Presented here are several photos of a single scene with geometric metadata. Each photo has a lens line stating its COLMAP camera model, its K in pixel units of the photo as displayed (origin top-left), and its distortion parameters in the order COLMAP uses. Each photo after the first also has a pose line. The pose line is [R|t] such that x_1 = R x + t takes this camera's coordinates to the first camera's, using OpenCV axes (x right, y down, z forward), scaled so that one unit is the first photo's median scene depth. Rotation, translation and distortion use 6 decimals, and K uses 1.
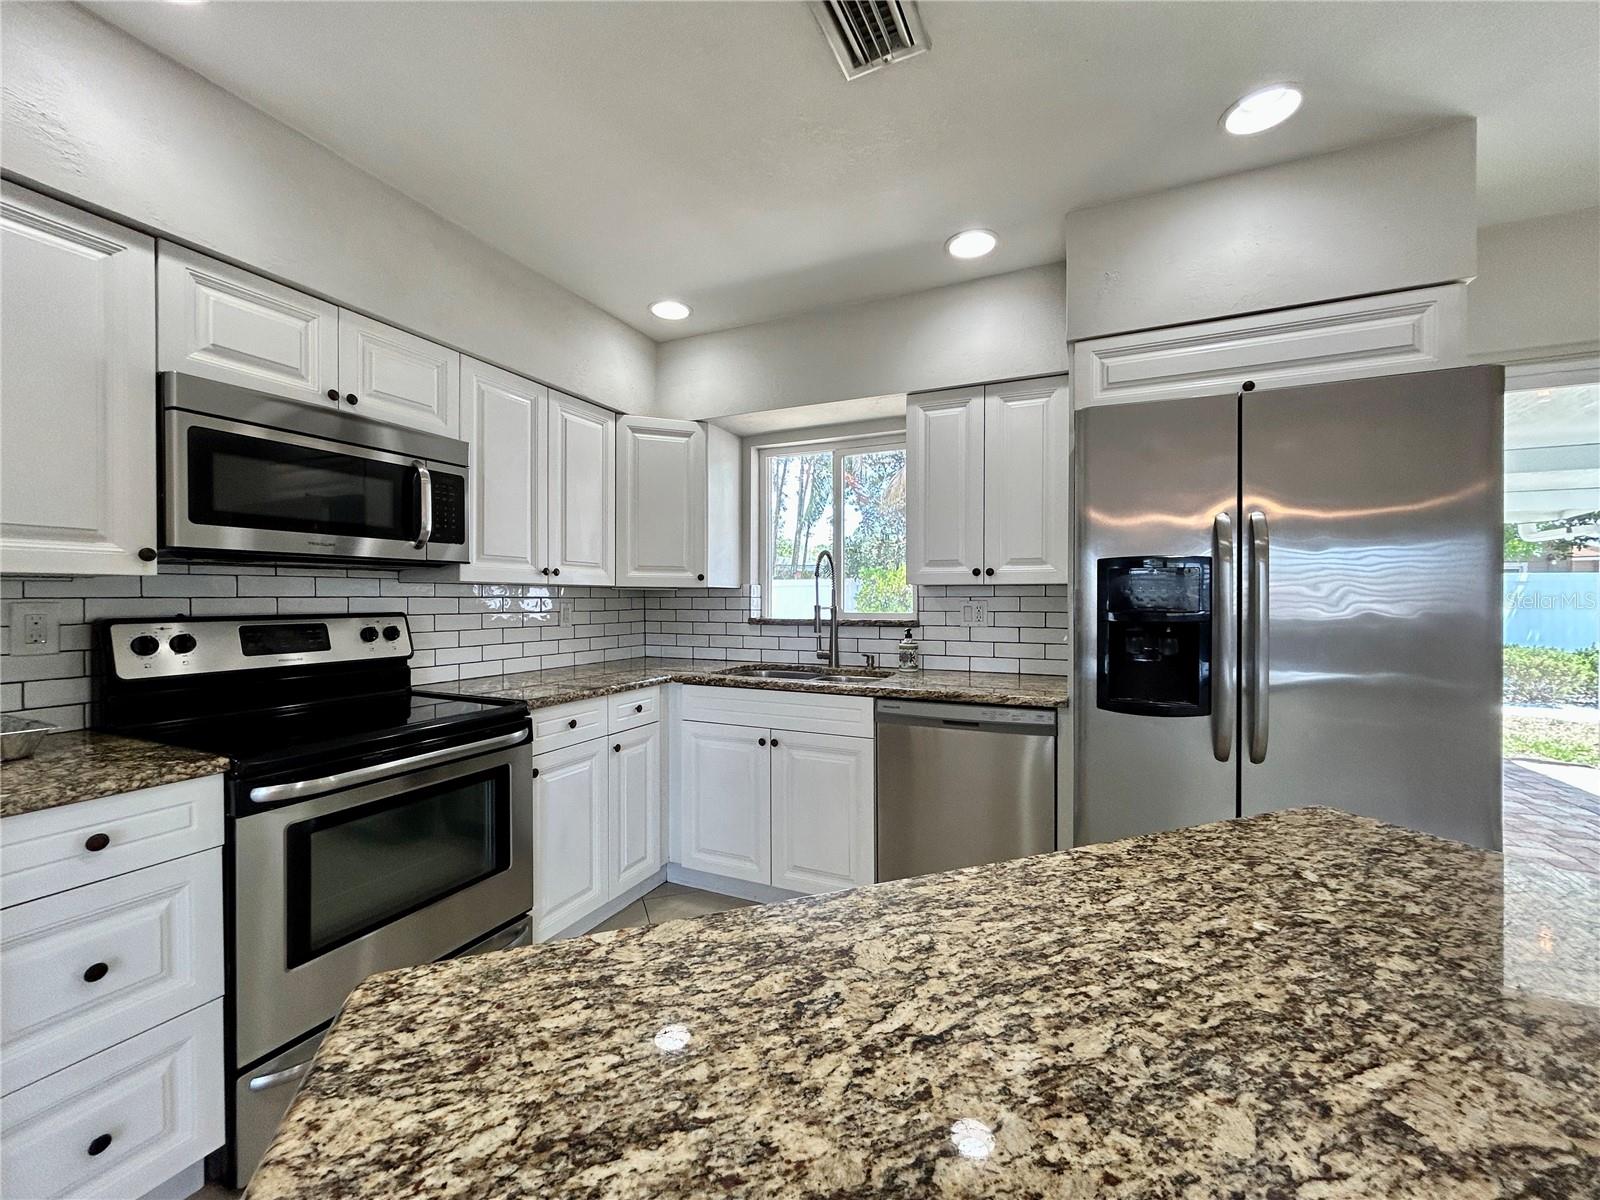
lens RADIAL K [[645.5, 0, 798.9], [0, 645.5, 601.5], [0, 0, 1]] dist [0.000514, -0.000372]
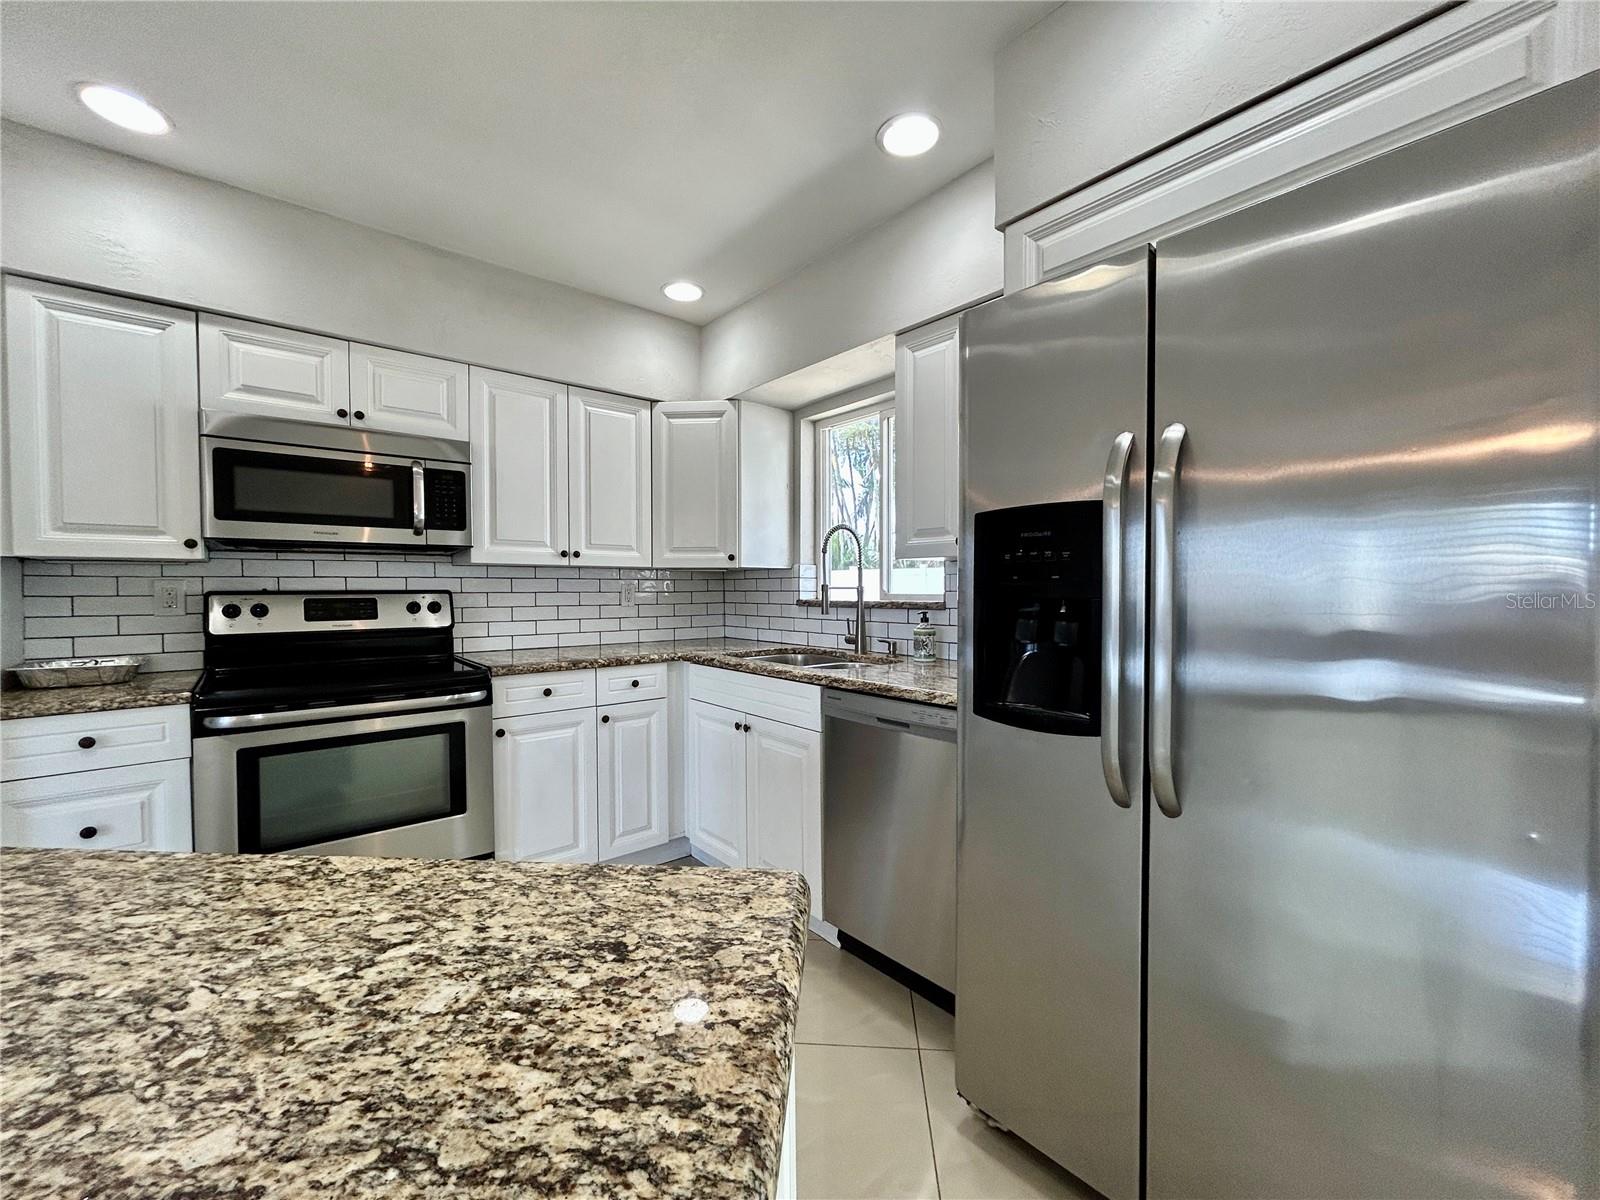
lens RADIAL K [[645.5, 0, 798.9], [0, 645.5, 601.5], [0, 0, 1]] dist [0.000514, -0.000372]
pose [[0.903988, 0.006533, -0.427508, 0.534271], [0.000629, 0.999862, 0.016611, 0.020194], [0.427557, -0.015285, 0.903859, 0.214878]]
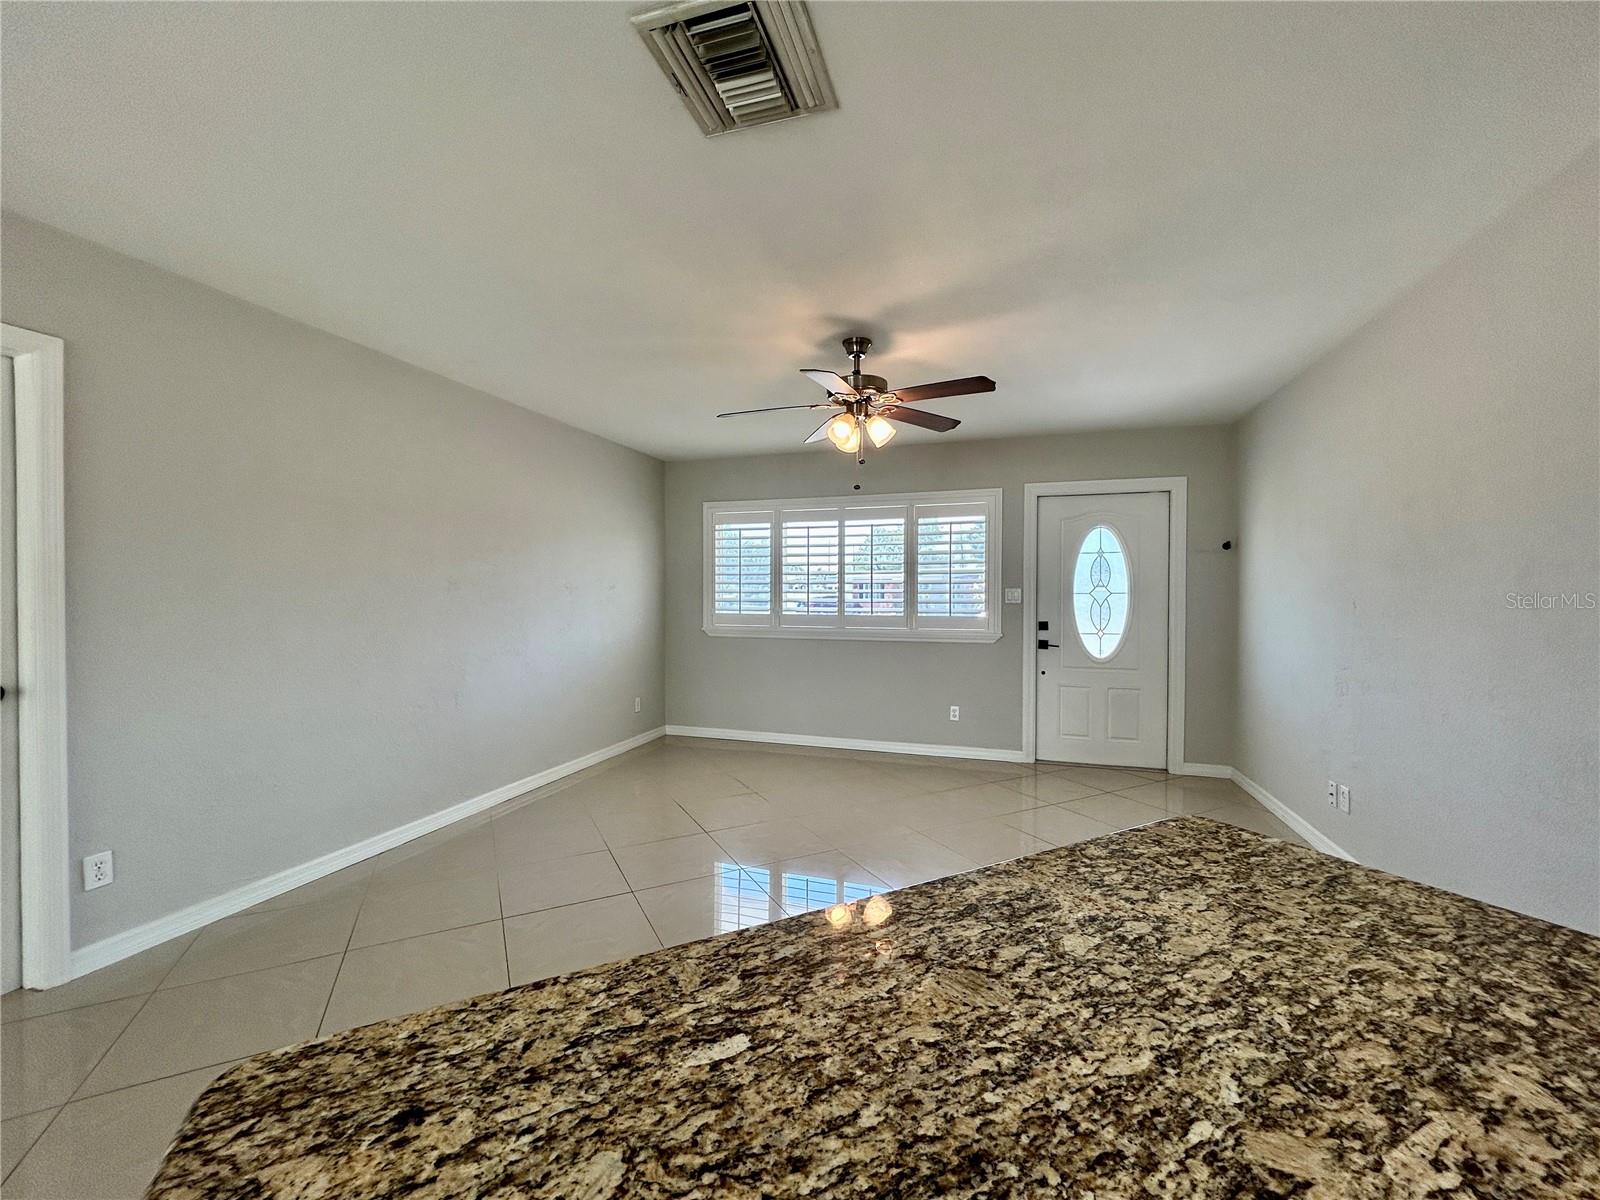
lens RADIAL K [[645.5, 0, 798.9], [0, 645.5, 601.5], [0, 0, 1]] dist [0.000514, -0.000372]
pose [[-0.992965, 0.000261, -0.118405, 0.364403], [-0.002024, 0.999814, 0.019173, -0.025949], [0.118388, 0.019277, -0.992780, 0.346449]]
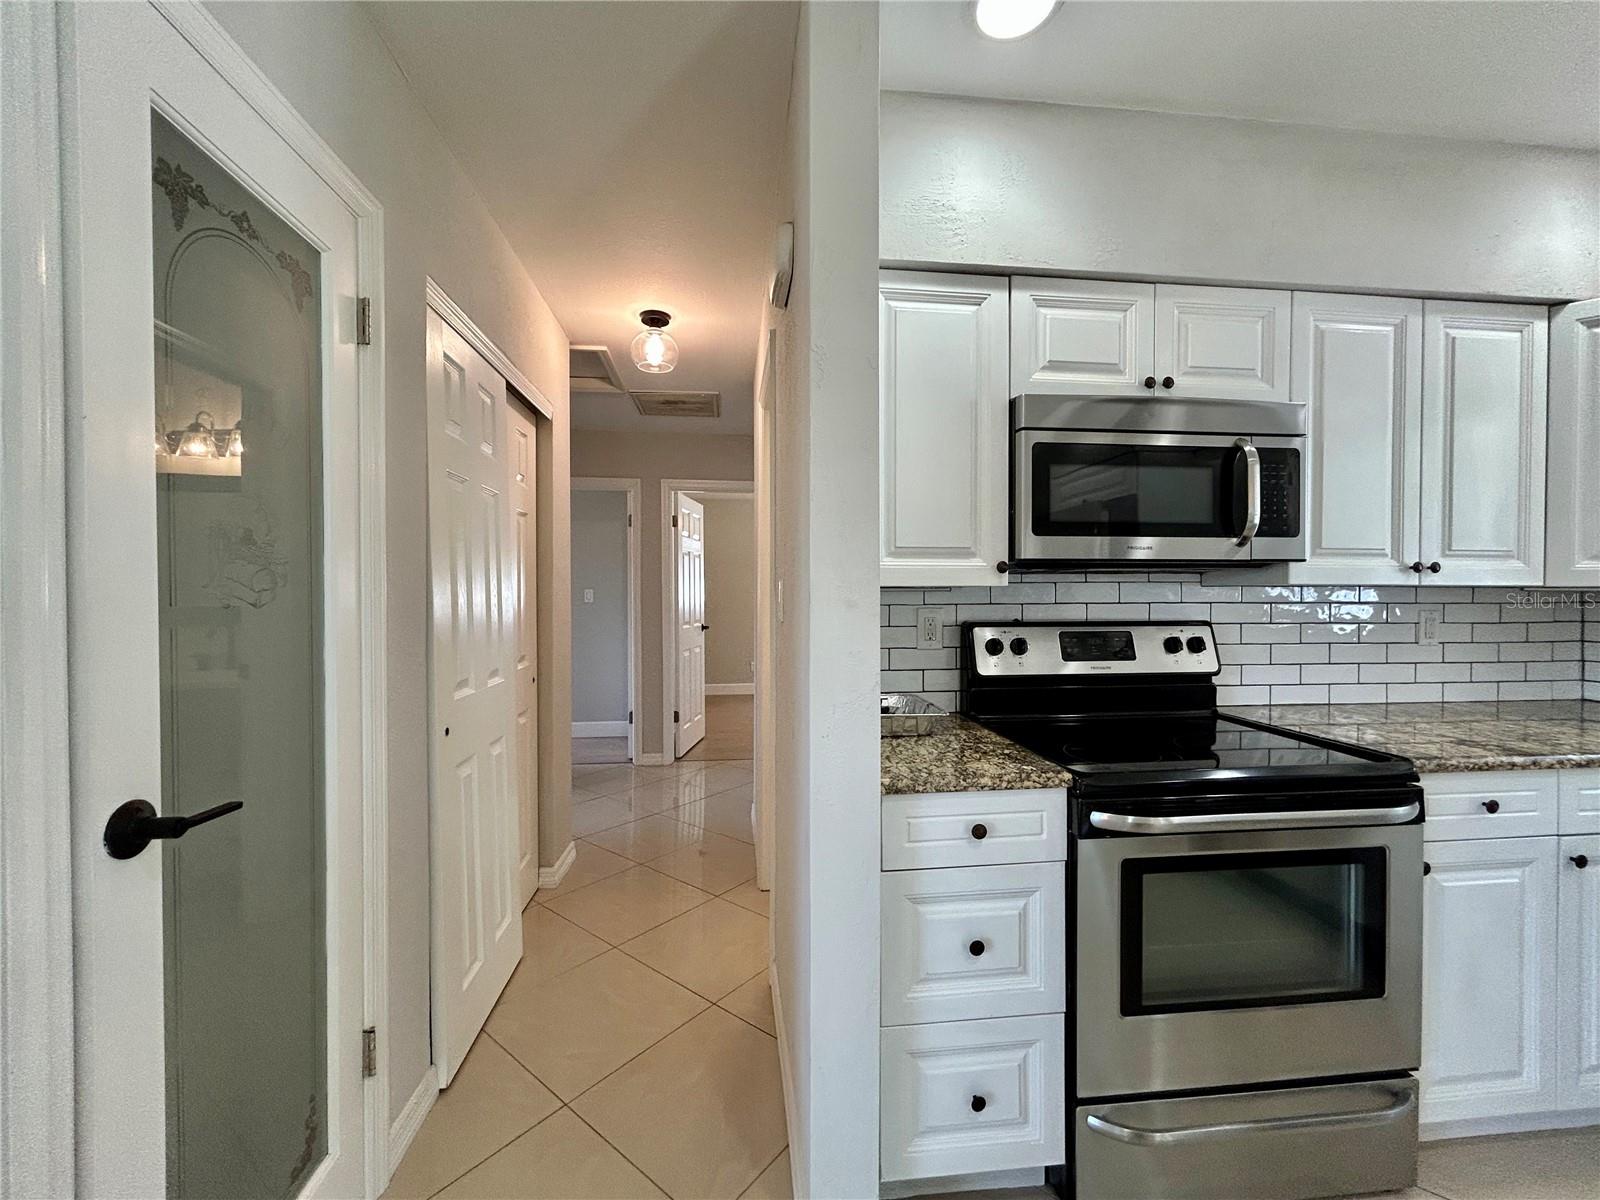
lens RADIAL K [[645.5, 0, 798.9], [0, 645.5, 601.5], [0, 0, 1]] dist [0.000514, -0.000372]
pose [[0.514337, 0.010312, -0.857526, -0.170043], [-0.005029, 0.999947, 0.009008, -0.015492], [0.857573, -0.000321, 0.514362, 0.095052]]
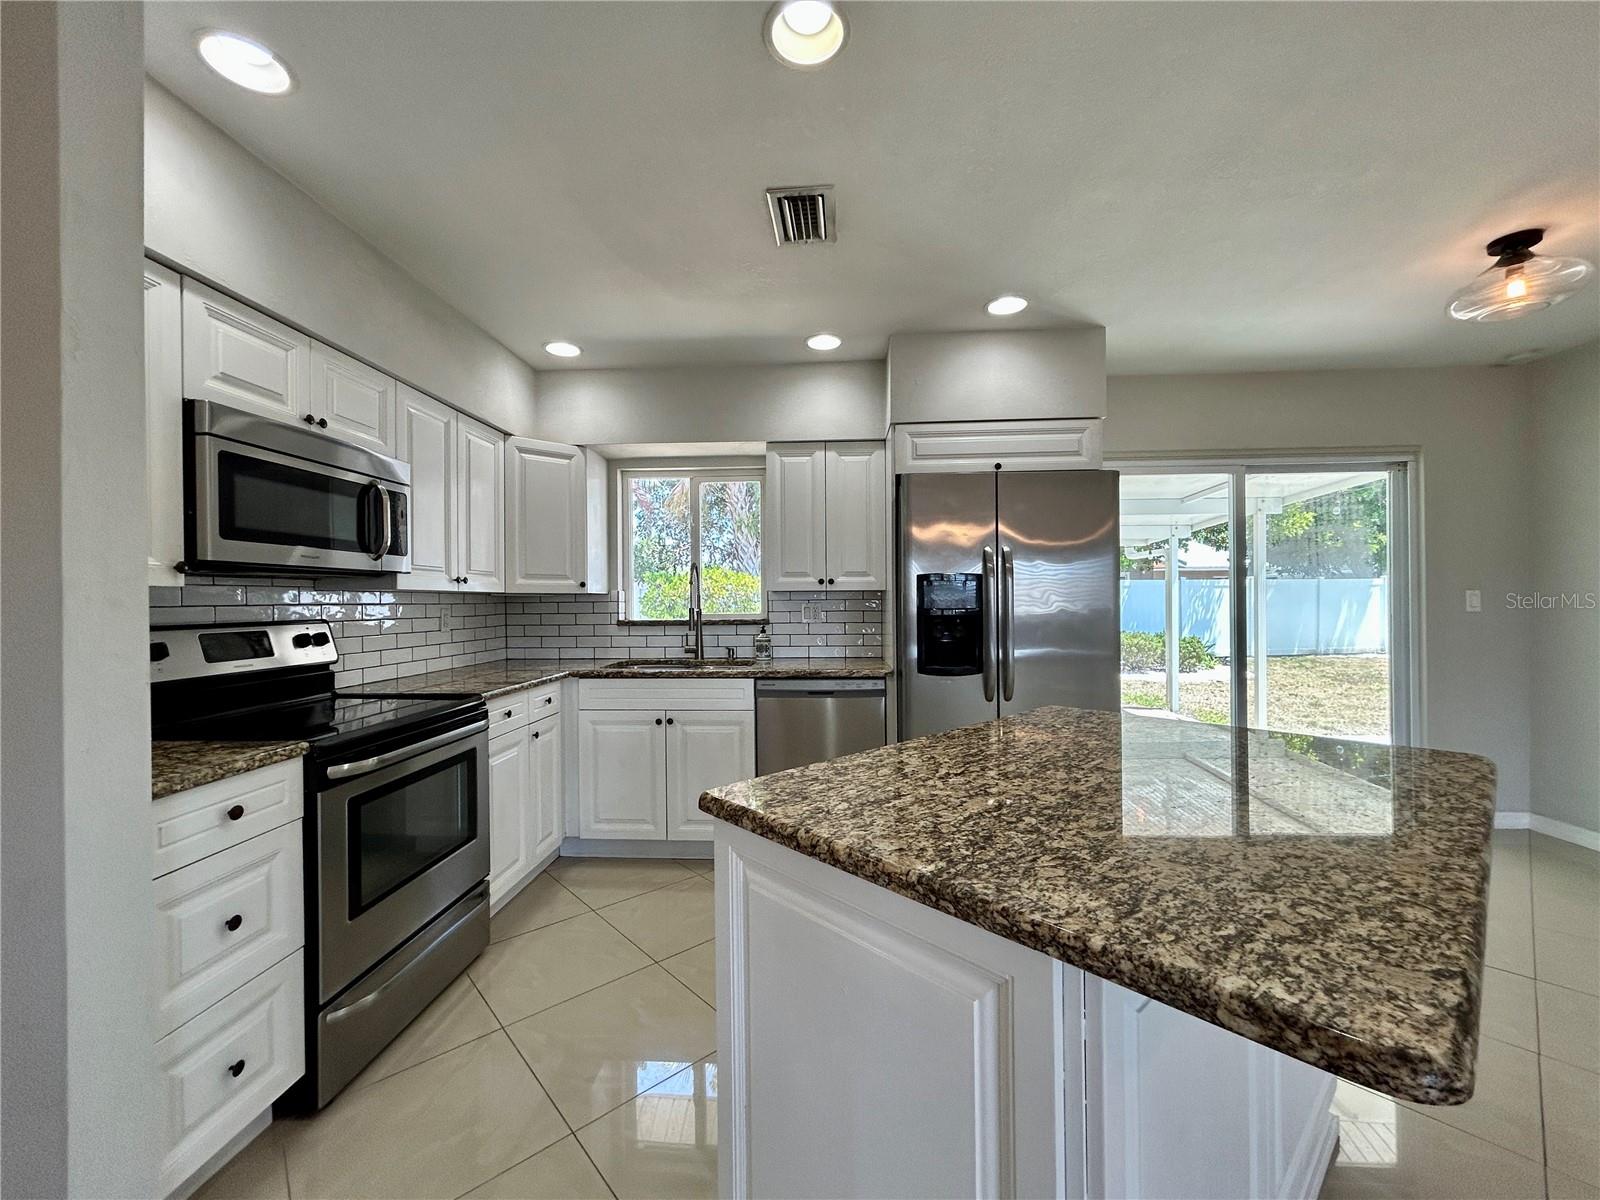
lens RADIAL K [[645.5, 0, 798.9], [0, 645.5, 601.5], [0, 0, 1]] dist [0.000514, -0.000372]
pose [[0.931463, -0.008819, 0.363730, -0.307750], [0.010767, 0.999936, -0.003329, -0.000288], [-0.363678, 0.007017, 0.931498, -0.271658]]
